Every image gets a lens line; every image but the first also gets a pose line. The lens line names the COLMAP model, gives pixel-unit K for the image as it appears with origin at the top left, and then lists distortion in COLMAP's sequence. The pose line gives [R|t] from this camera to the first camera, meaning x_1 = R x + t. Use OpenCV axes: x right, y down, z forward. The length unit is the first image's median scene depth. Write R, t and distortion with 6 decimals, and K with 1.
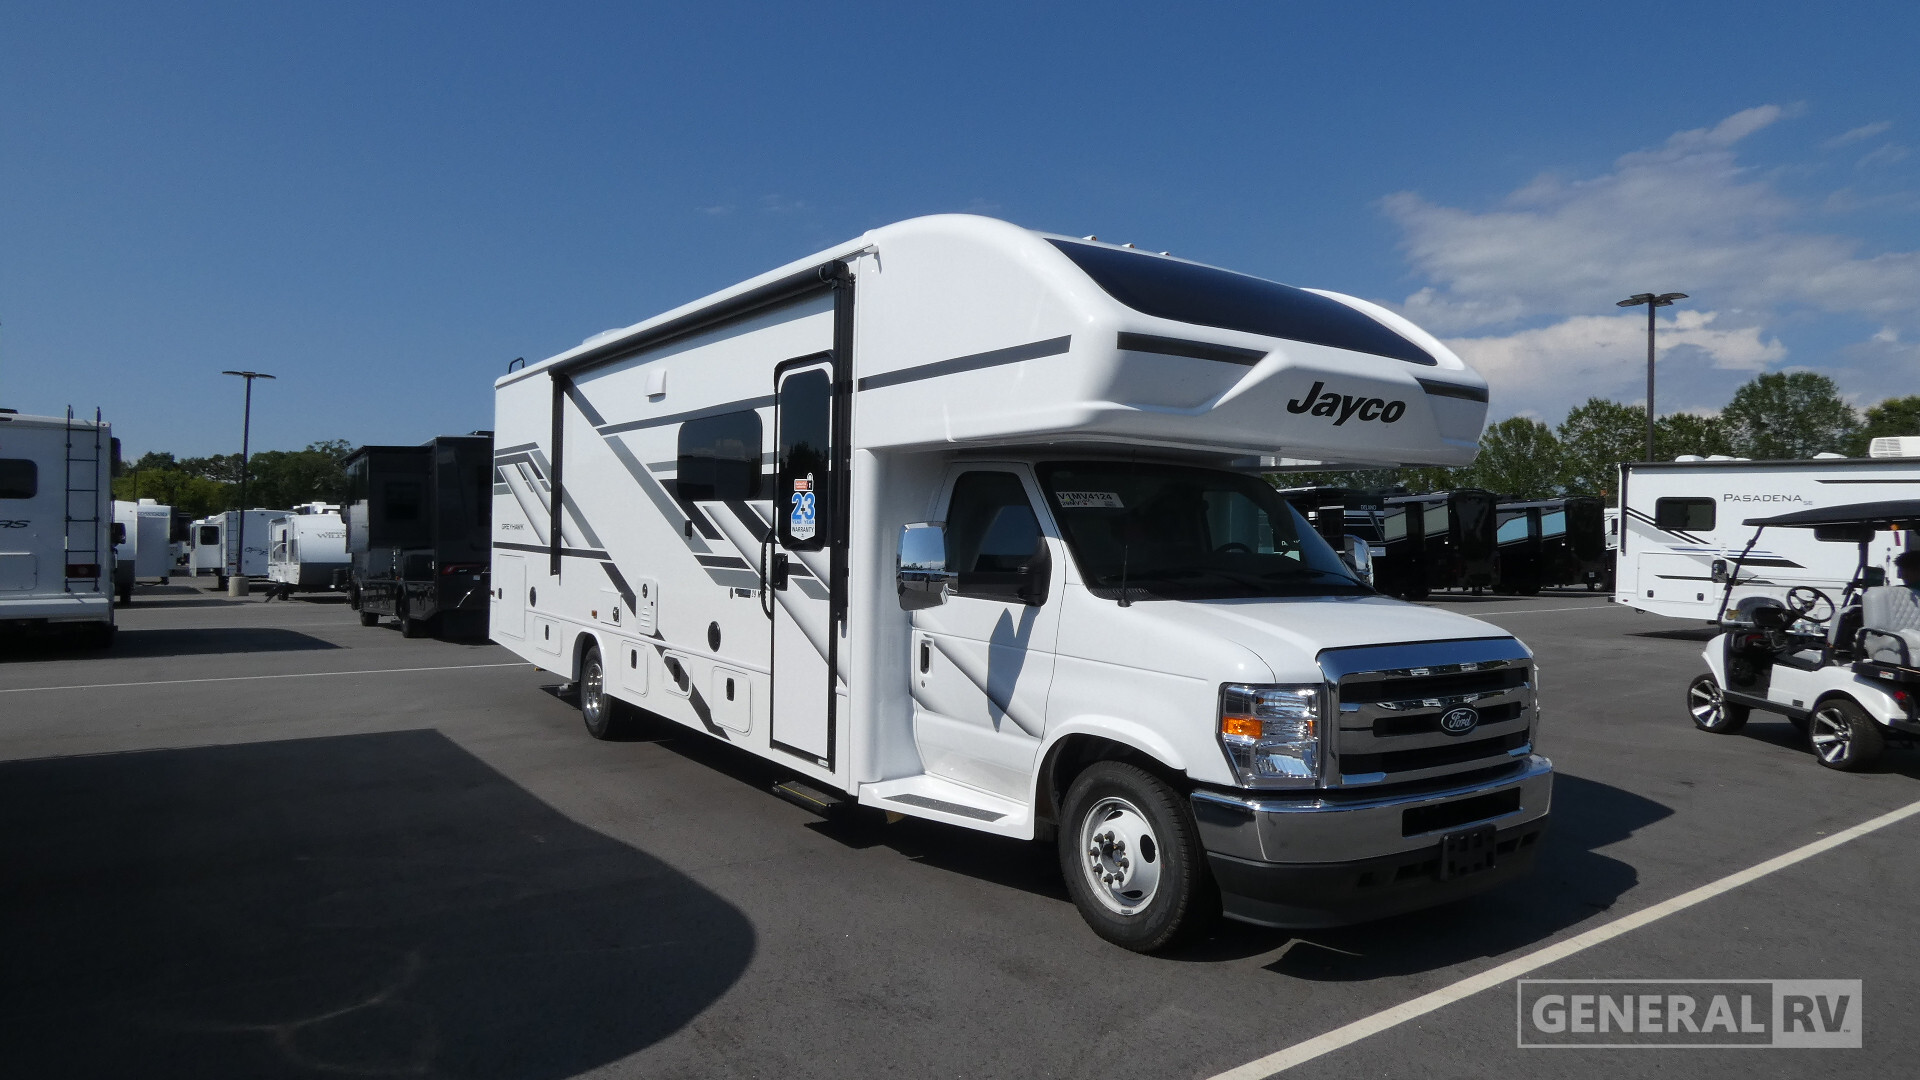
lens RADIAL K [[1299.7, 0, 968.2], [0, 1299.7, 530.3], [0, 0, 1]] dist [-0.065059, -0.000108]
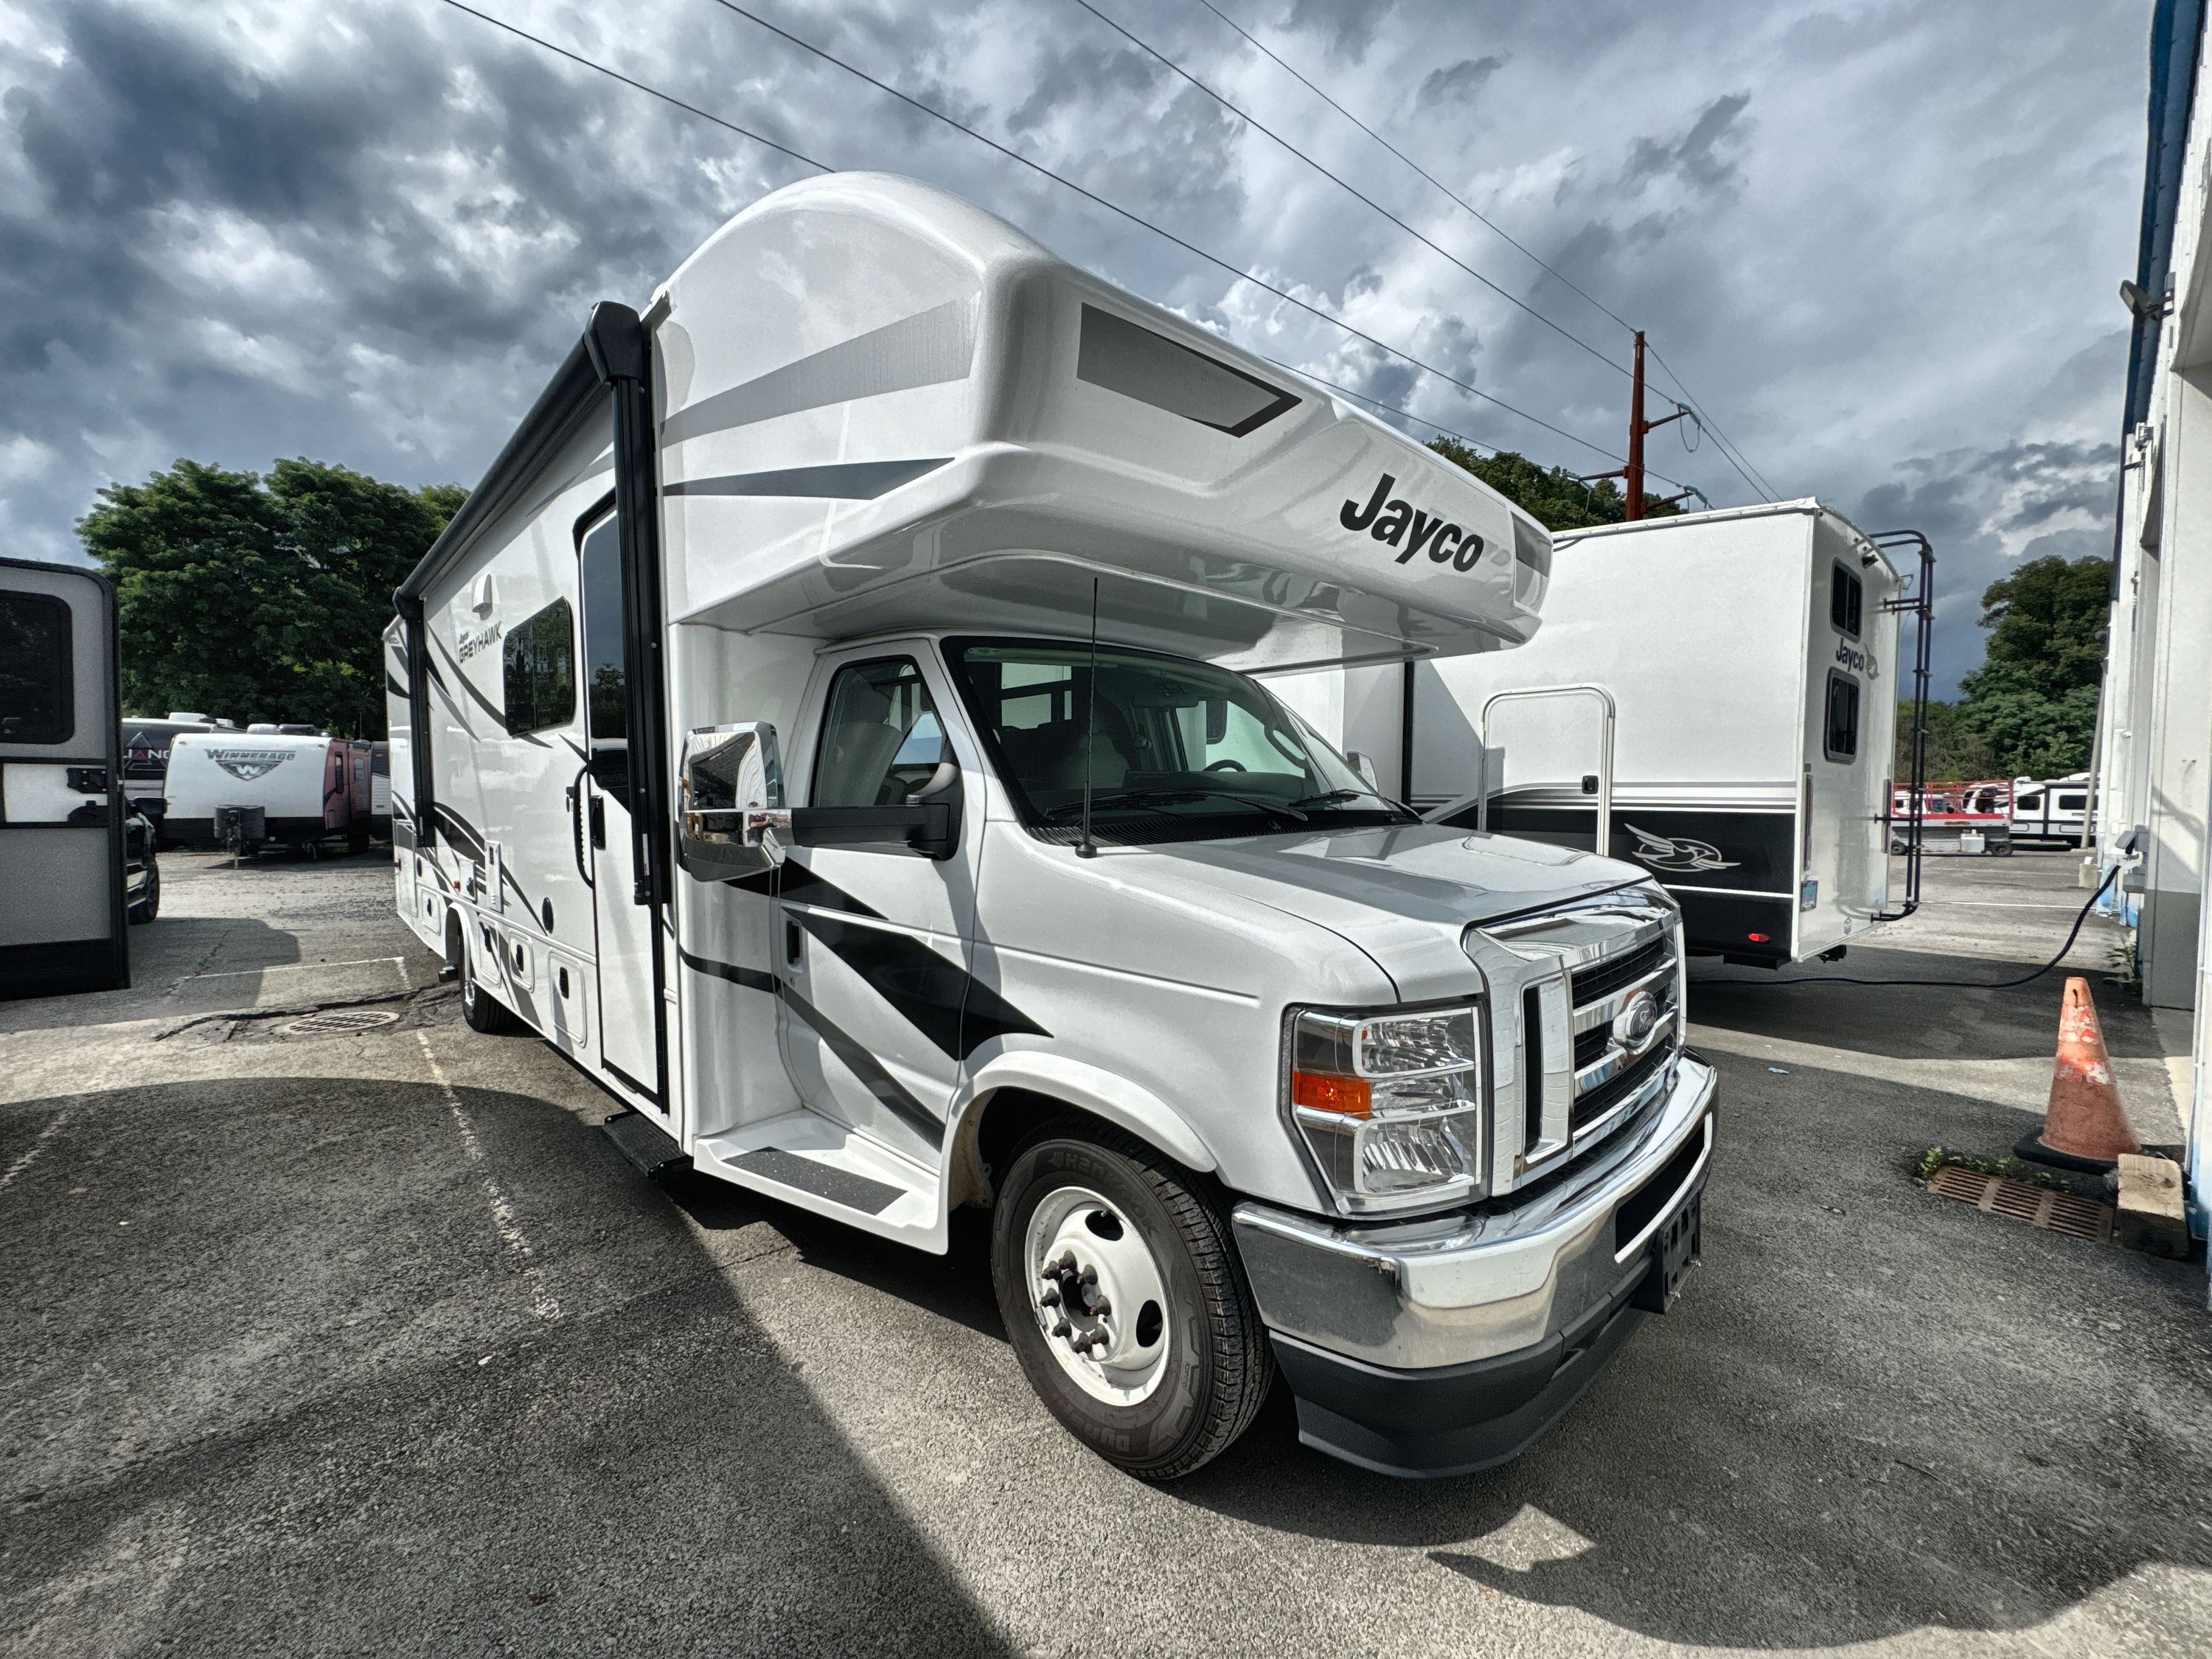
lens RADIAL K [[936.9, 0, 1106.0], [0, 936.9, 829.5], [0, 0, 1]] dist [0.025406, 0.000023]
pose [[0.987827, -0.041203, 0.150000, 0.067781], [0.034545, 0.998310, 0.046723, 0.027868], [-0.151672, -0.040973, 0.987581, 0.593166]]
